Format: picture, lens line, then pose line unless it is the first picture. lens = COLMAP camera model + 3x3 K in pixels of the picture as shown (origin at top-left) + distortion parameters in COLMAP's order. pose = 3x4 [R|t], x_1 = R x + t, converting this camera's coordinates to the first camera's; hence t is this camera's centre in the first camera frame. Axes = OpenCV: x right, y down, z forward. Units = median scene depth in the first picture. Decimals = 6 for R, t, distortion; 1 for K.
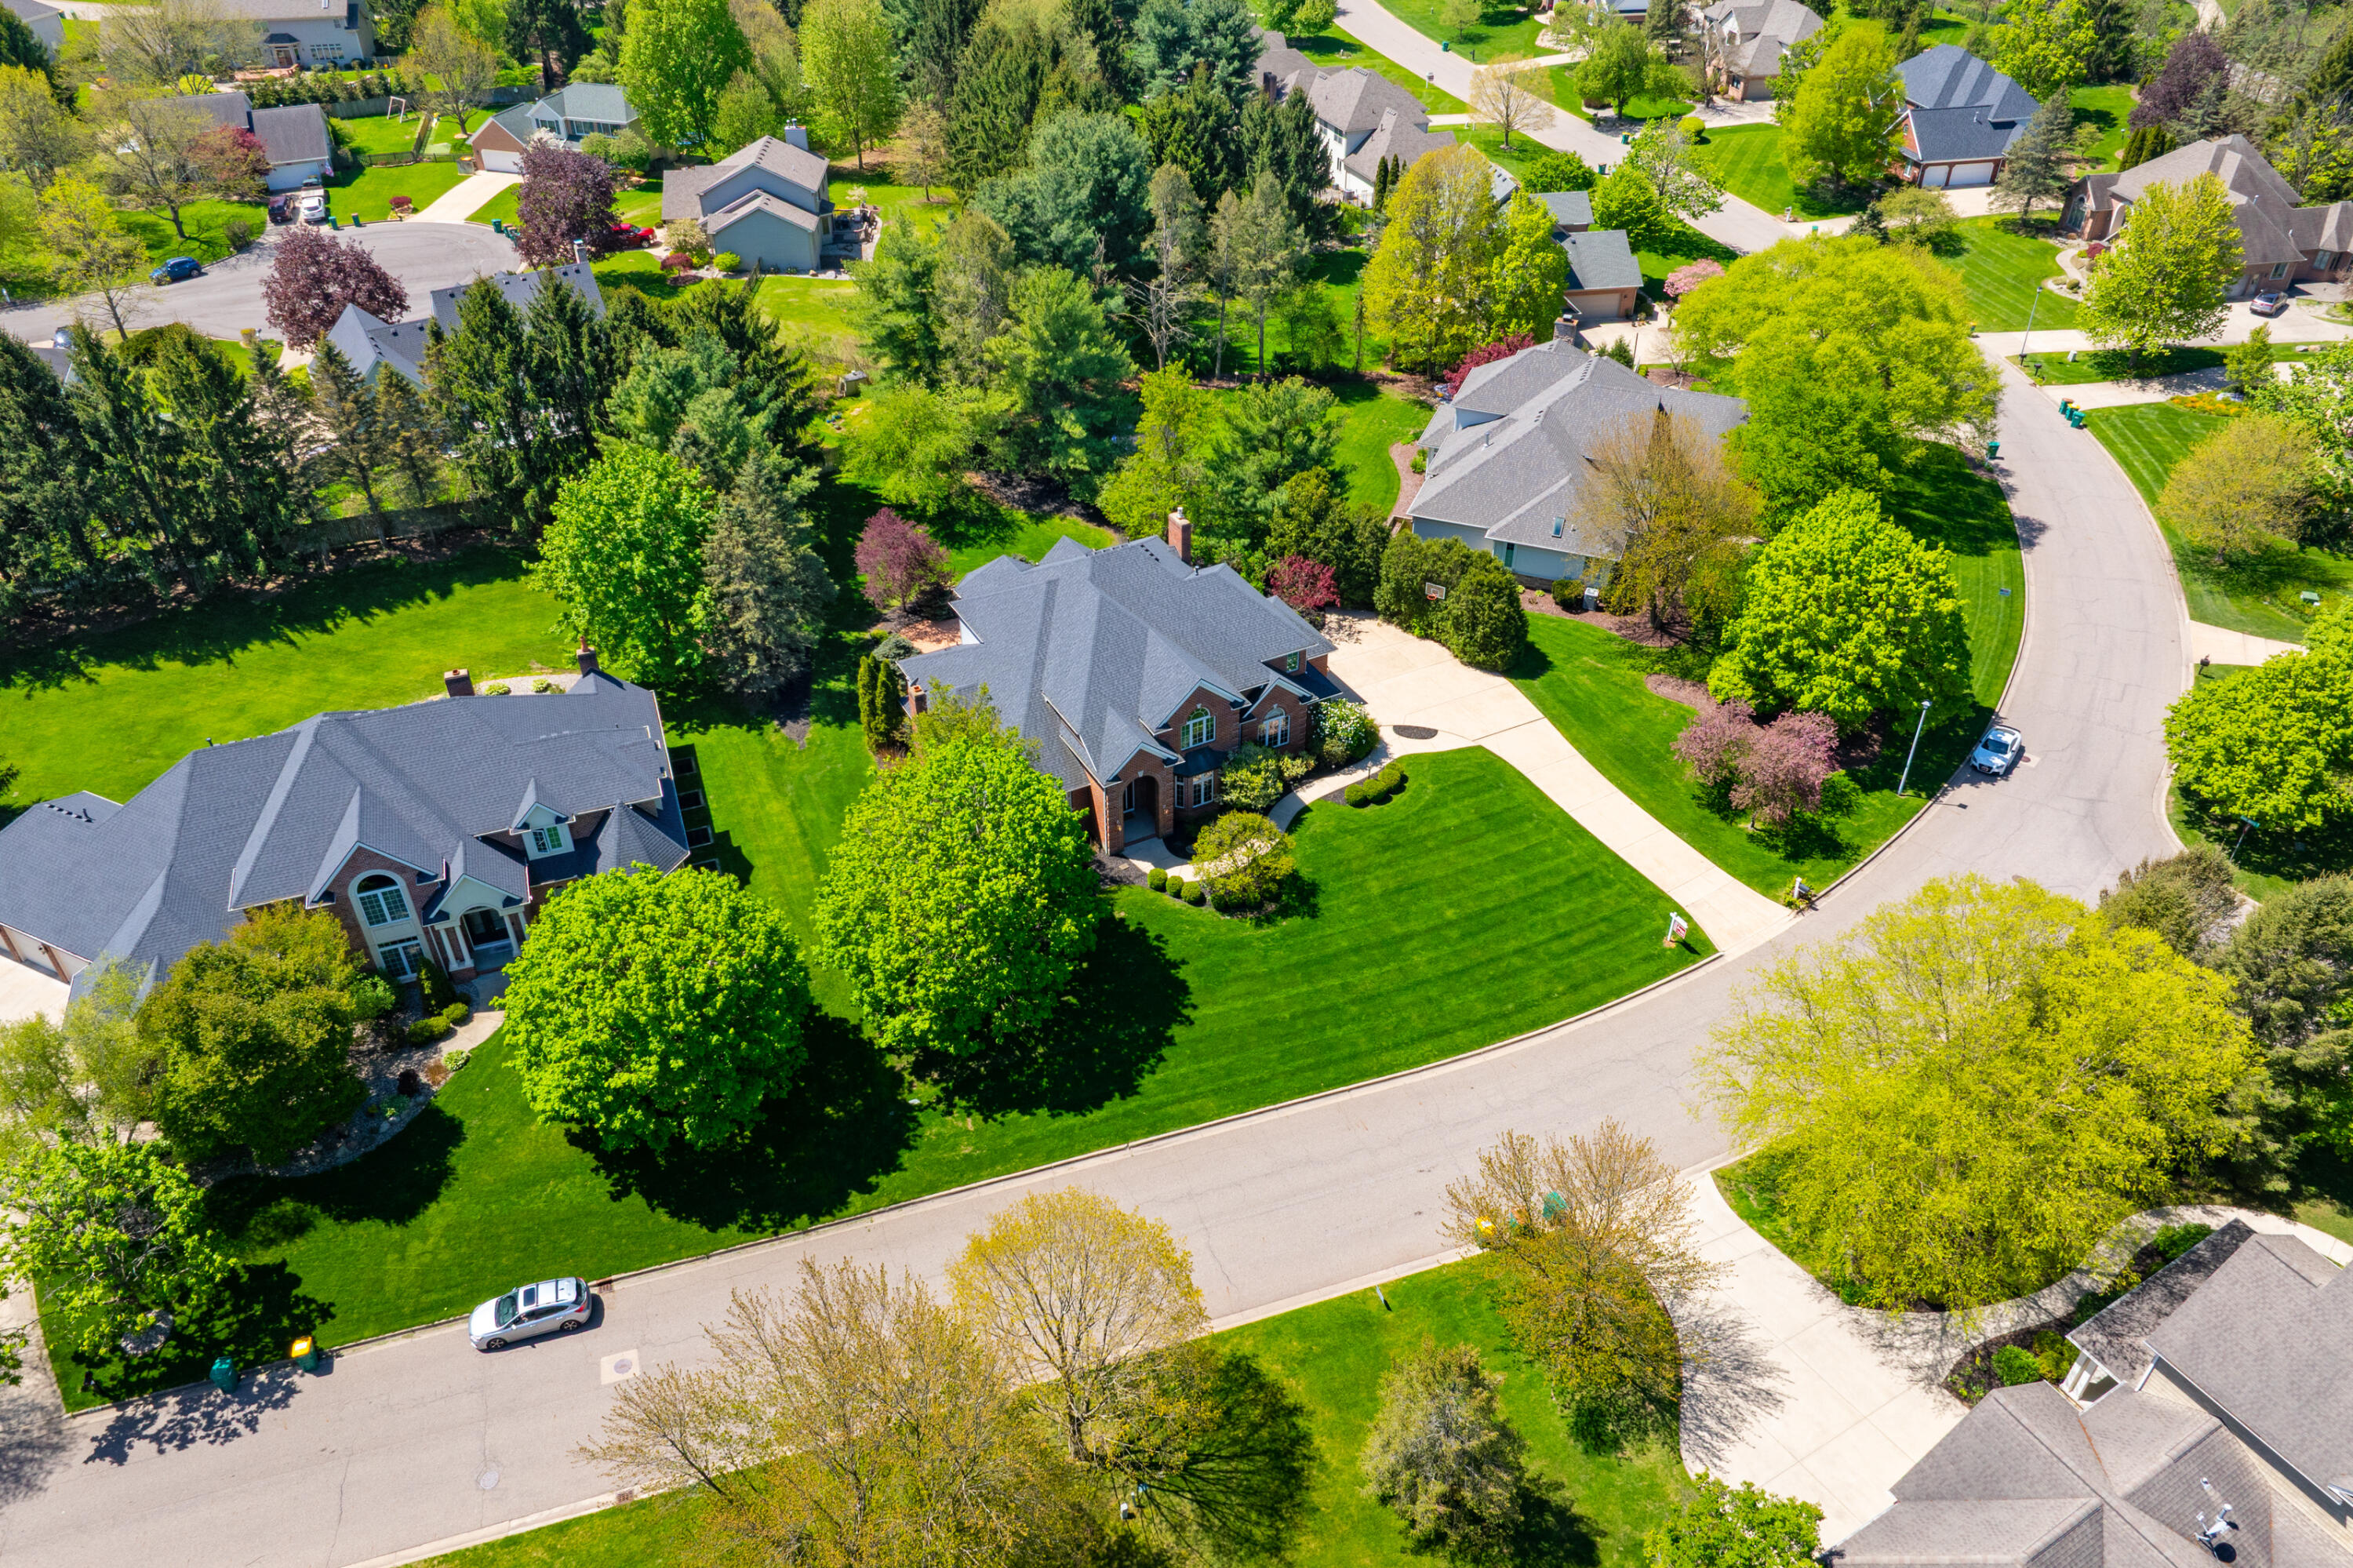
lens RADIAL K [[1658.9, 0, 1176.5], [0, 1658.9, 784.0], [0, 0, 1]] dist [-0.035702, -0.002372]
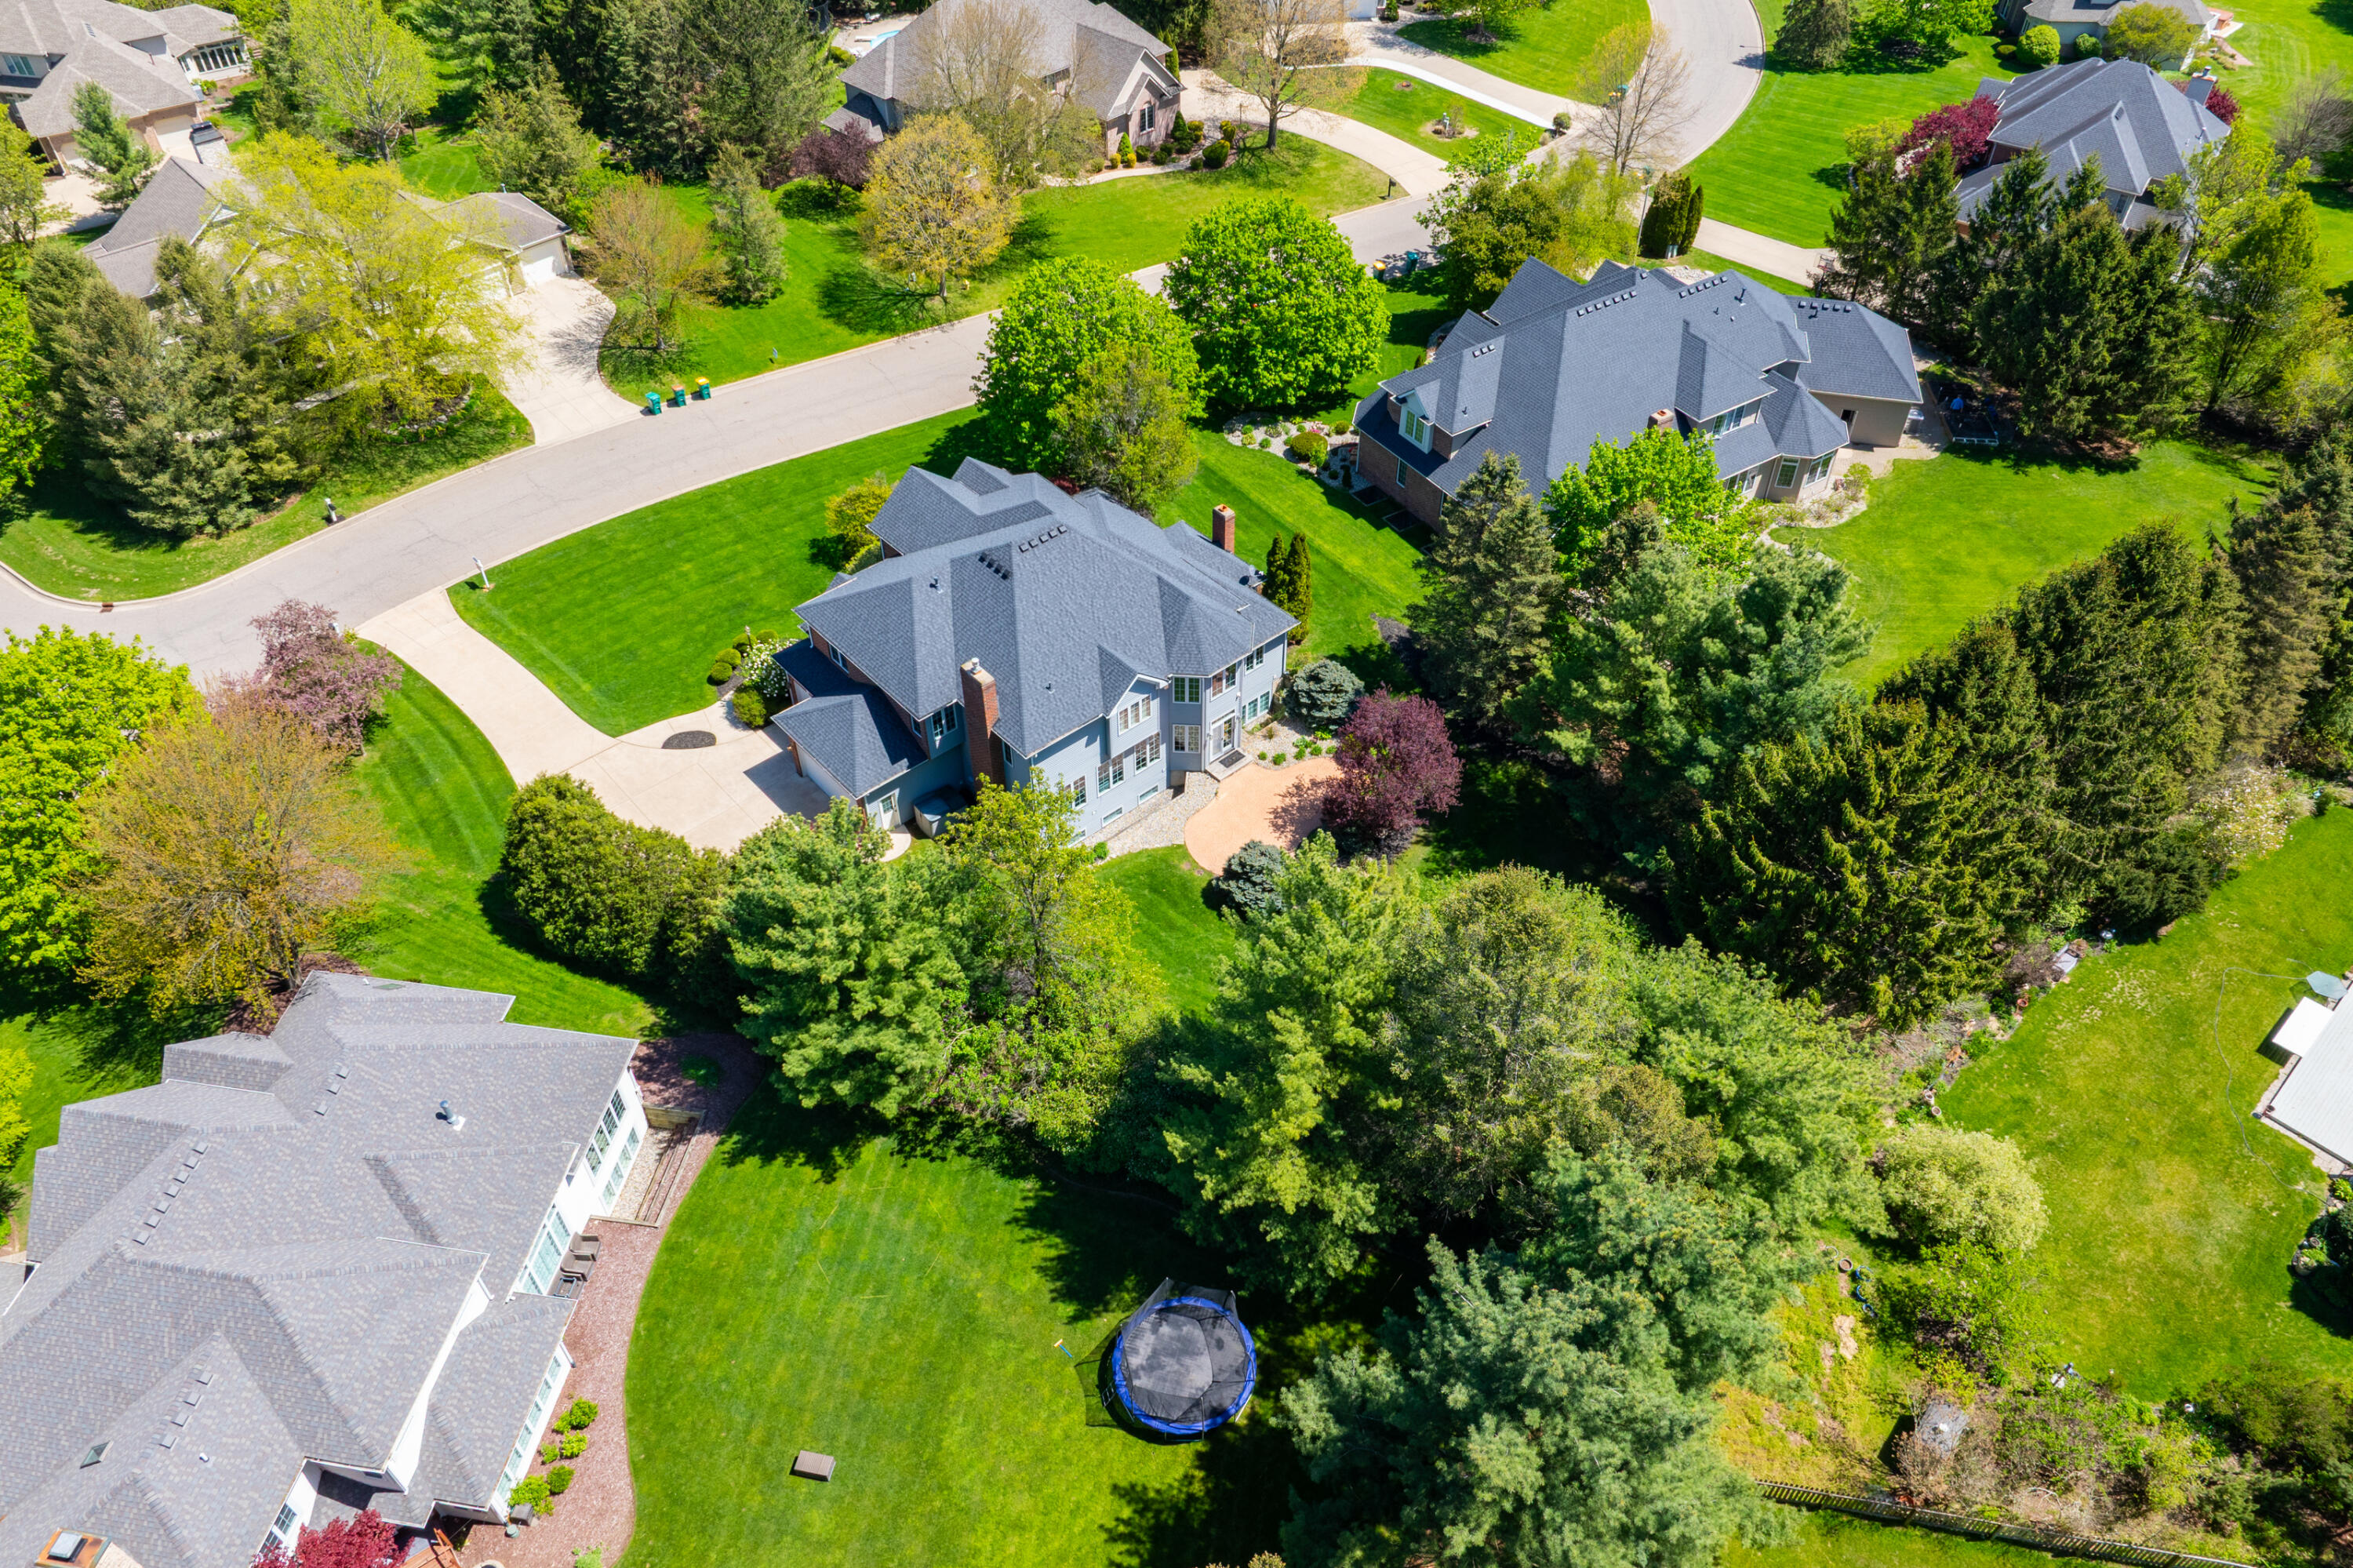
lens RADIAL K [[1658.9, 0, 1176.5], [0, 1658.9, 784.0], [0, 0, 1]] dist [-0.035702, -0.002372]
pose [[-0.976275, 0.147879, -0.158174, 0.040012], [-0.132776, 0.168199, 0.976770, -0.892574], [0.171048, 0.974598, -0.144574, 1.204968]]
